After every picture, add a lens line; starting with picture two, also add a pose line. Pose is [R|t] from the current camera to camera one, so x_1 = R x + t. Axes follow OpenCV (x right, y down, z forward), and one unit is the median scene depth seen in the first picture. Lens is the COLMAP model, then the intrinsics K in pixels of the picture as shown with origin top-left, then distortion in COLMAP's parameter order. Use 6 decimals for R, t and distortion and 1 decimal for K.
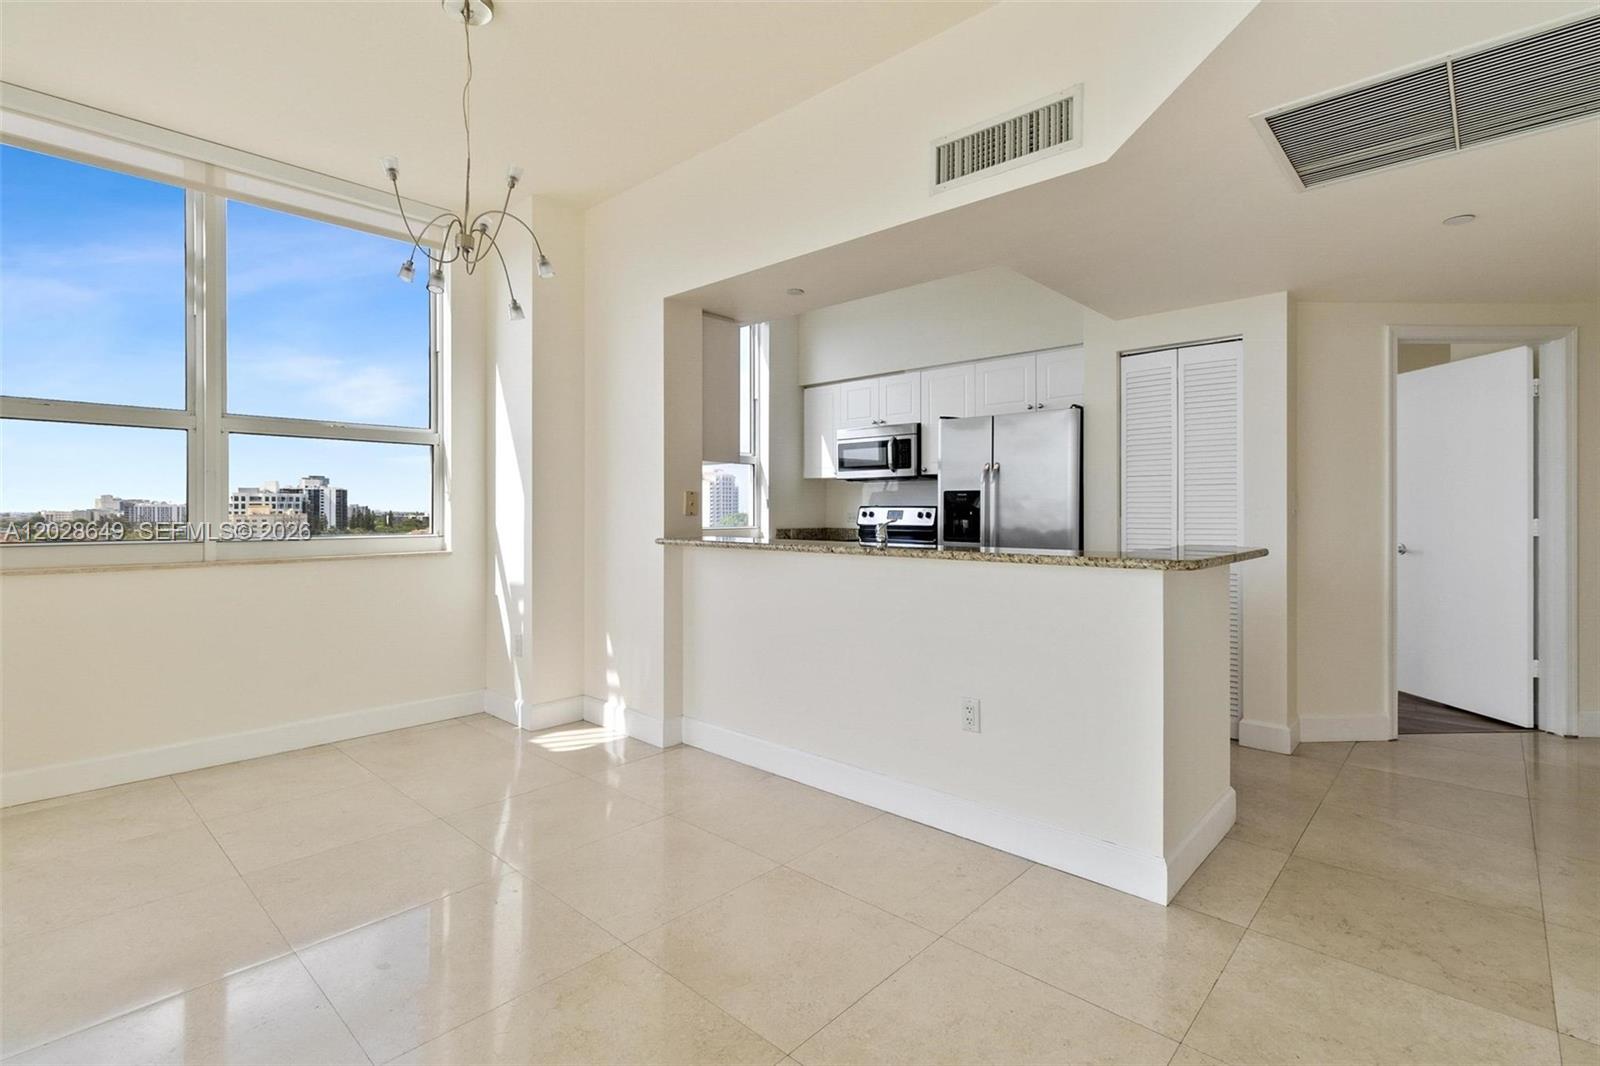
lens RADIAL K [[752.3, 0, 806.2], [0, 752.3, 511.8], [0, 0, 1]] dist [0.010297, -0.001760]
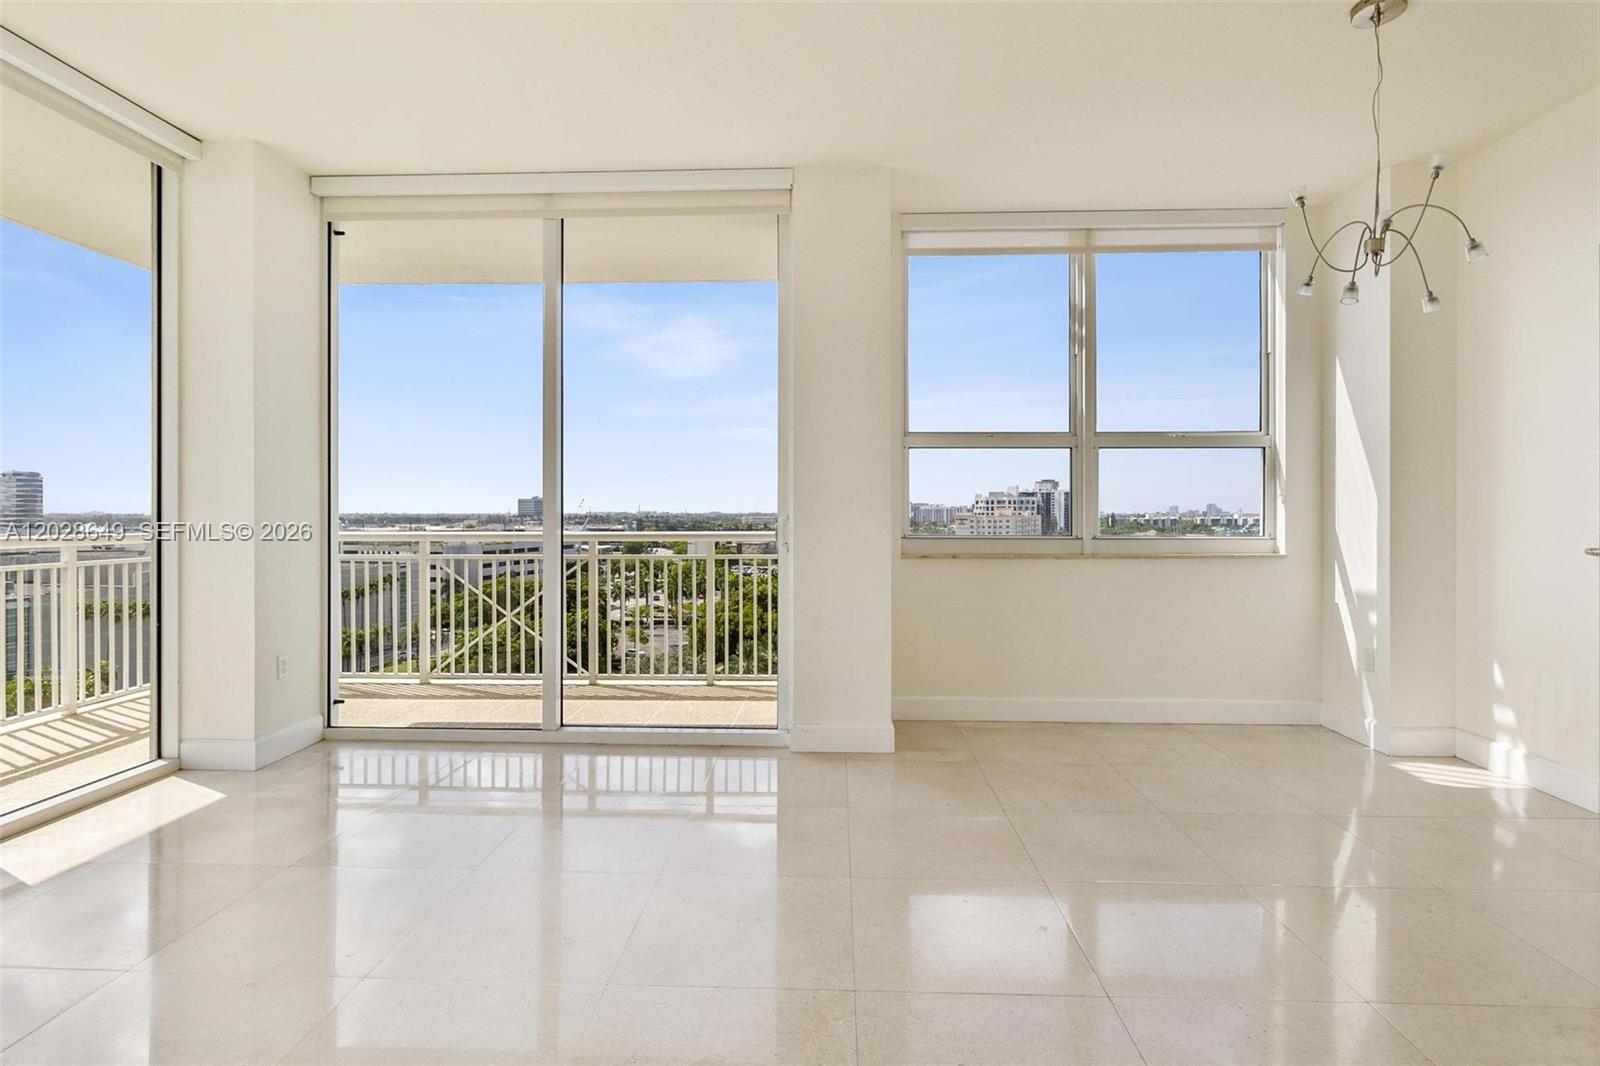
lens RADIAL K [[813.6, 0, 803.4], [0, 813.6, 513.0], [0, 0, 1]] dist [0.002422, -0.000150]
pose [[0.647066, 0.001807, -0.762432, -0.068491], [-0.002839, 0.999996, -0.000039, 0.000052], [0.762428, 0.002189, 0.647069, -0.166265]]
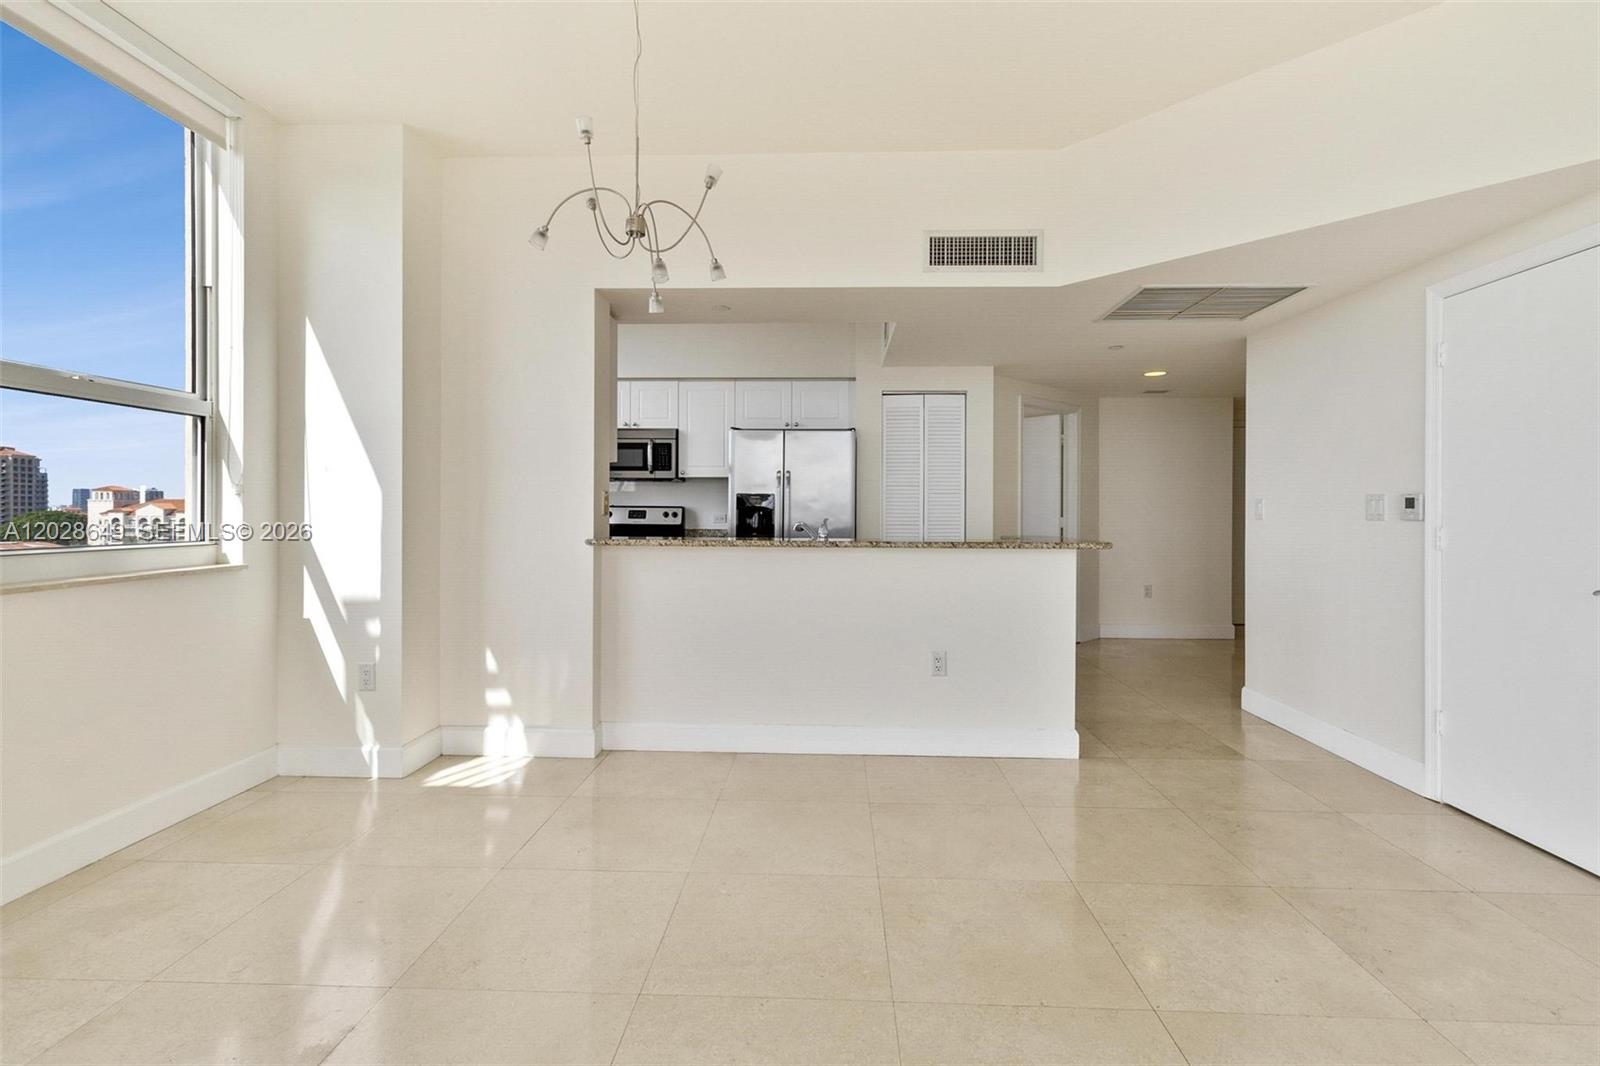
lens RADIAL K [[752.3, 0, 809.1], [0, 752.3, 514.9], [0, 0, 1]] dist [0.010297, -0.001760]
pose [[0.762105, 0.000305, 0.647454, -0.528605], [-0.003759, 0.999985, 0.003953, -0.000432], [-0.647443, -0.005446, 0.762095, 0.080296]]
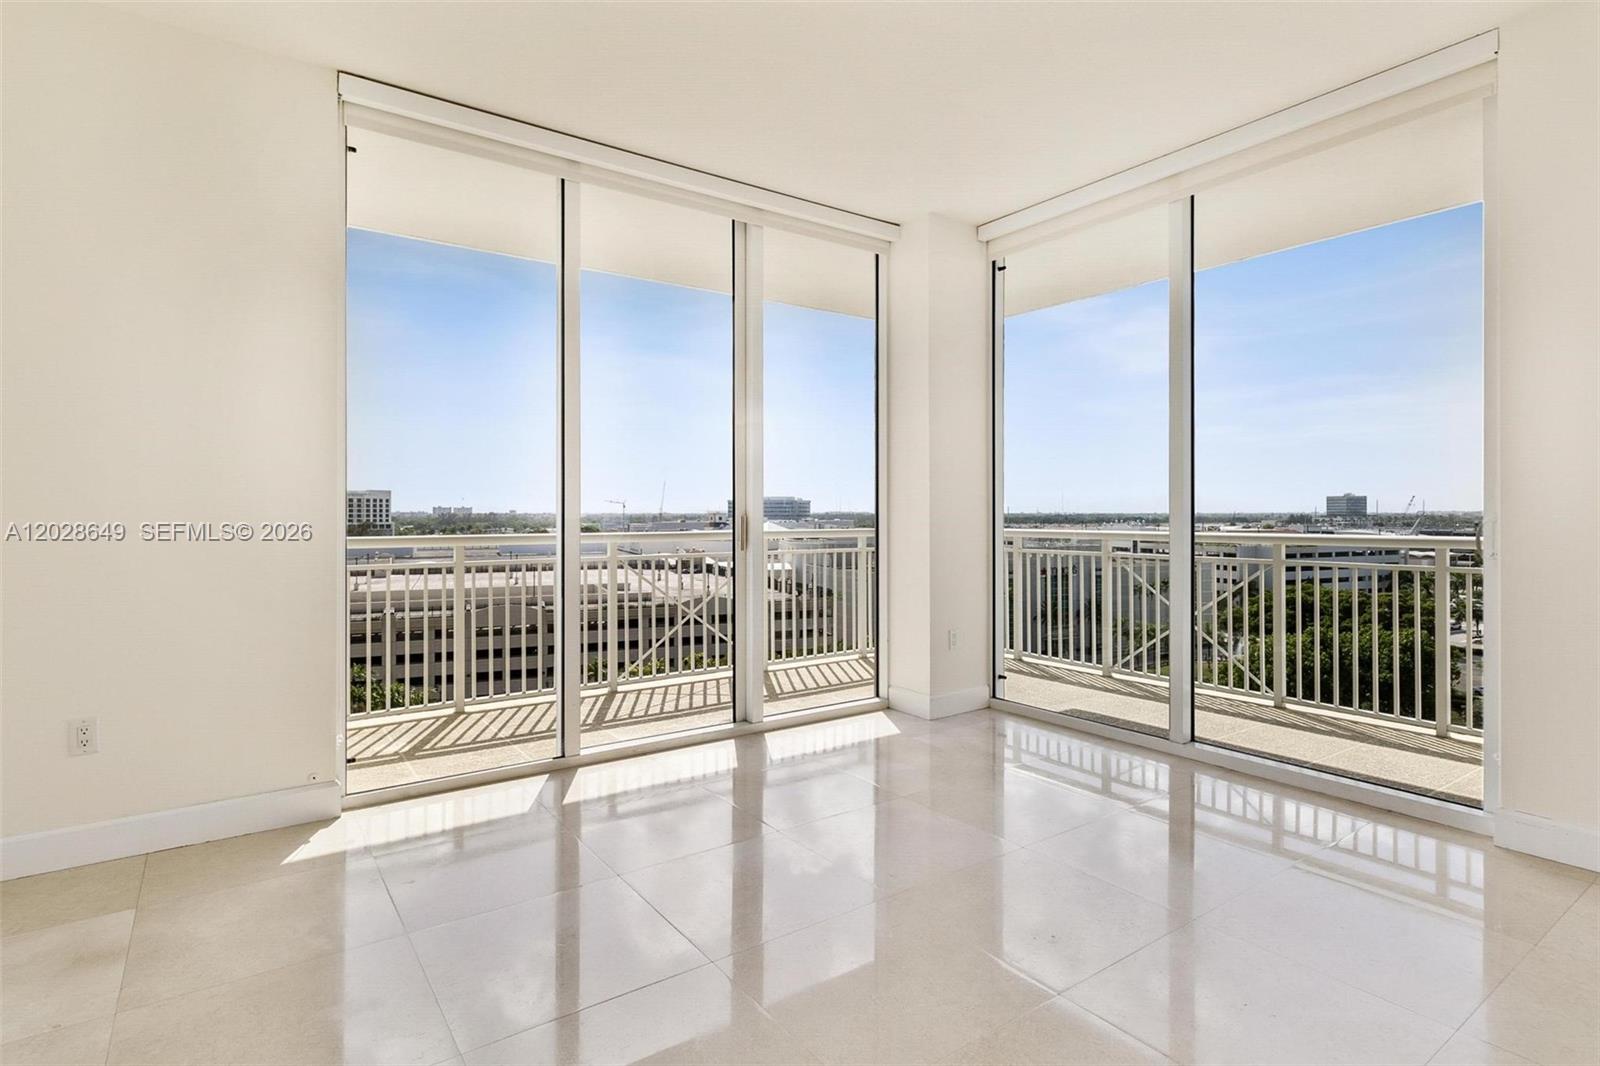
lens RADIAL K [[813.6, 0, 807.4], [0, 813.6, 511.9], [0, 0, 1]] dist [0.002422, -0.000150]
pose [[-0.201278, 0.000831, -0.979534, -0.021734], [-0.000615, 0.999999, 0.000975, -0.000193], [0.979534, 0.000798, -0.201277, 0.009130]]
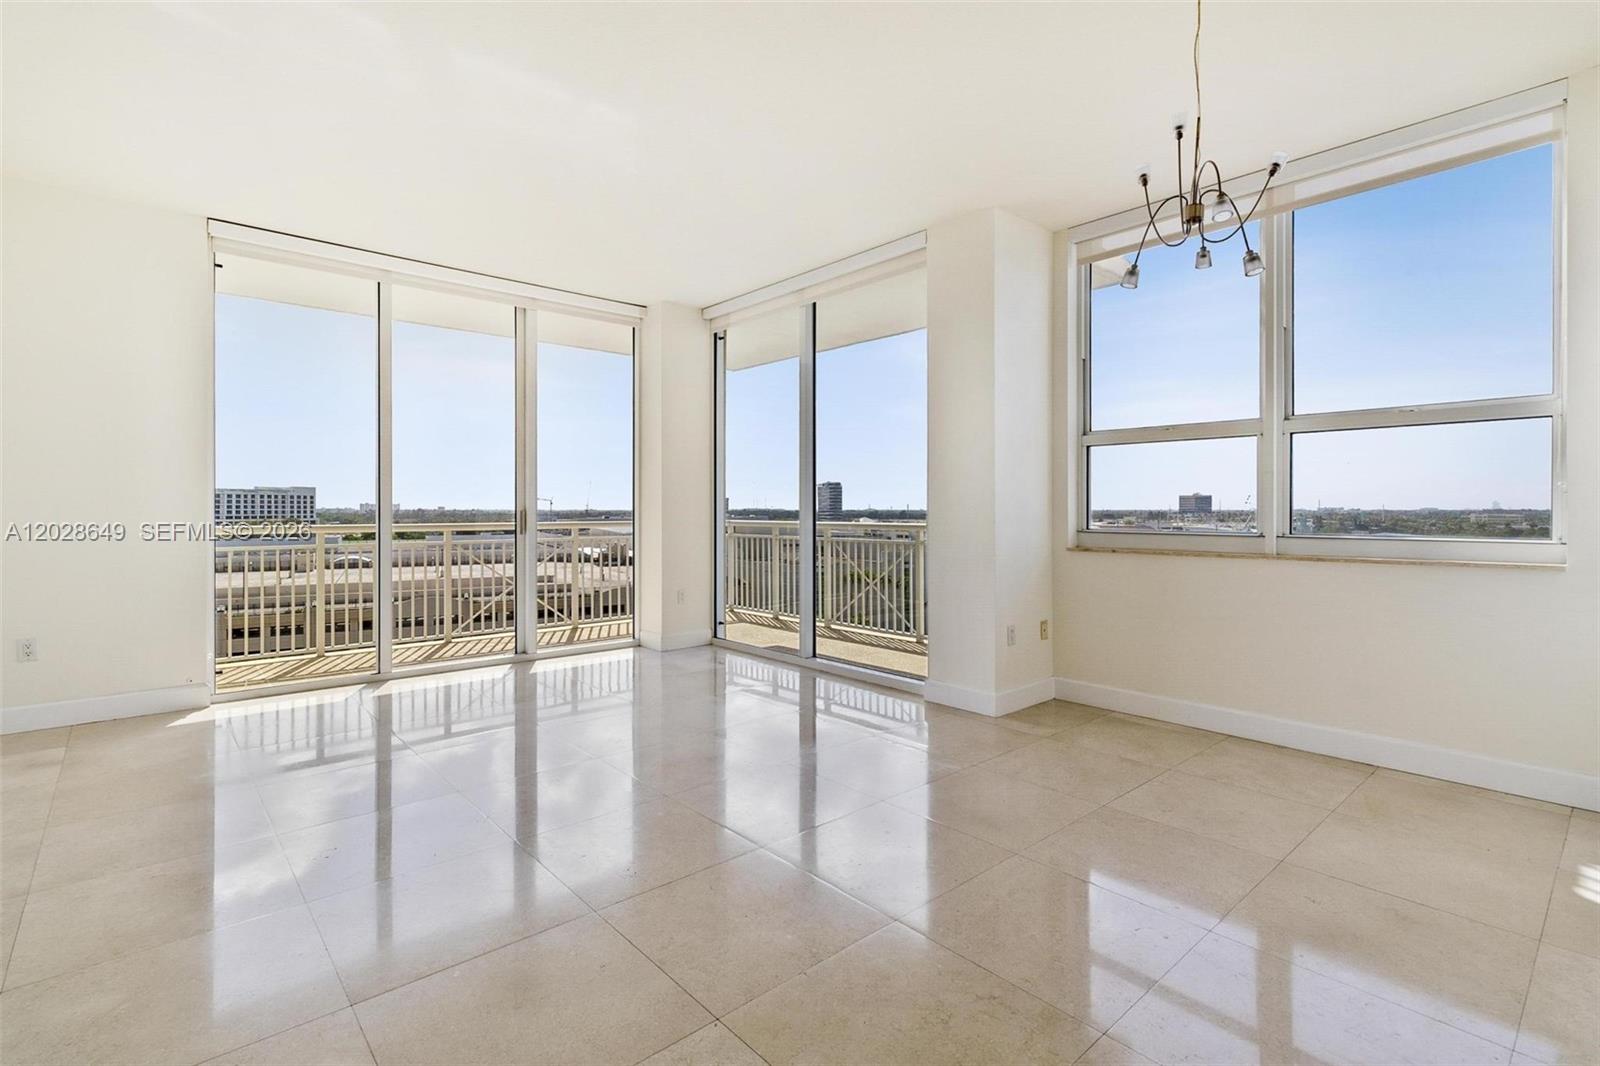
lens RADIAL K [[752.3, 0, 804.5], [0, 752.3, 512.3], [0, 0, 1]] dist [0.010297, -0.001760]
pose [[-0.101747, 0.005341, -0.994796, 0.298075], [-0.001799, 0.999983, 0.005553, 0.000224], [0.994809, 0.002354, -0.101736, 0.370337]]
